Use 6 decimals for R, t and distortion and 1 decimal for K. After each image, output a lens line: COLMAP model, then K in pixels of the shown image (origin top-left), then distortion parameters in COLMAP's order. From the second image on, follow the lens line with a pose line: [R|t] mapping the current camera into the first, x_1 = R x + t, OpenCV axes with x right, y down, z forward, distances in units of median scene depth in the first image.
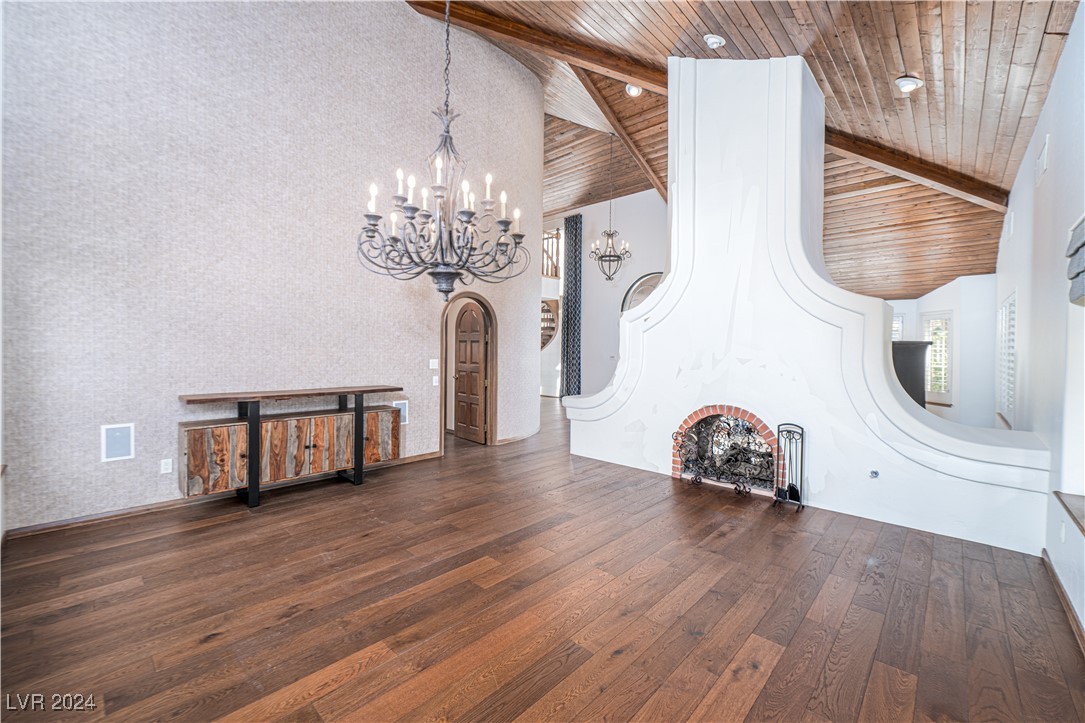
lens RADIAL K [[438.5, 0, 551.8], [0, 438.5, 352.1], [0, 0, 1]] dist [-0.009918, 0.000081]
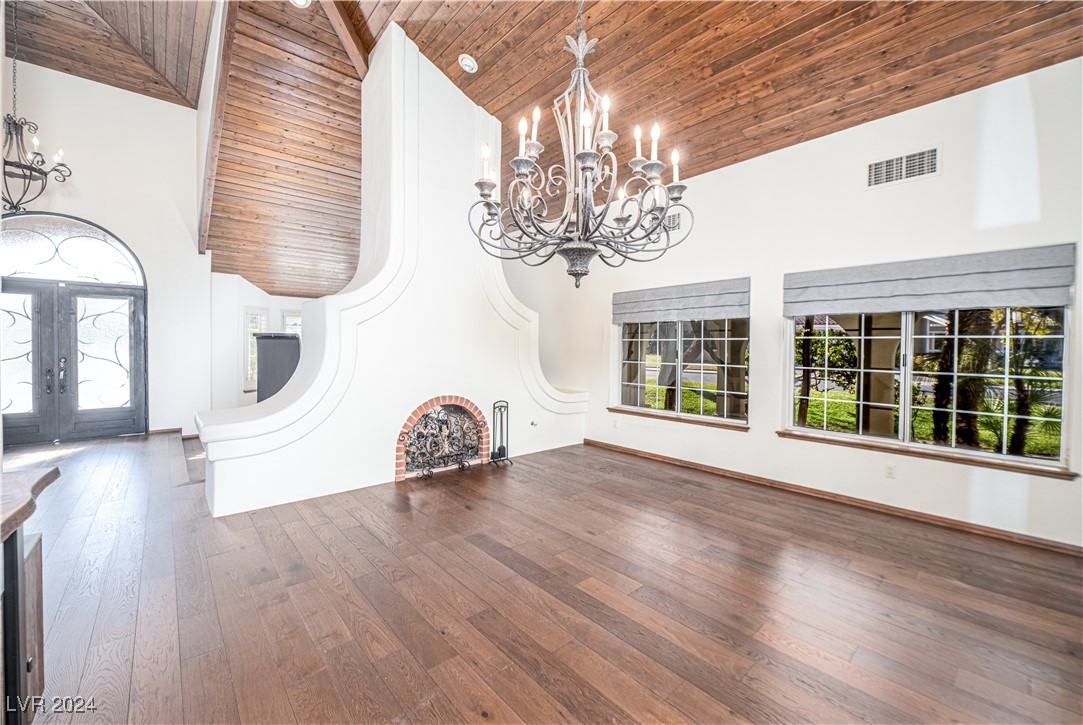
lens RADIAL K [[437.7, 0, 550.8], [0, 437.7, 353.2], [0, 0, 1]] dist [-0.009918, 0.000081]
pose [[0.100209, -0.028776, 0.994550, -0.767478], [0.002384, 0.999586, 0.028681, -0.018676], [-0.994964, -0.000504, 0.100236, 0.730053]]
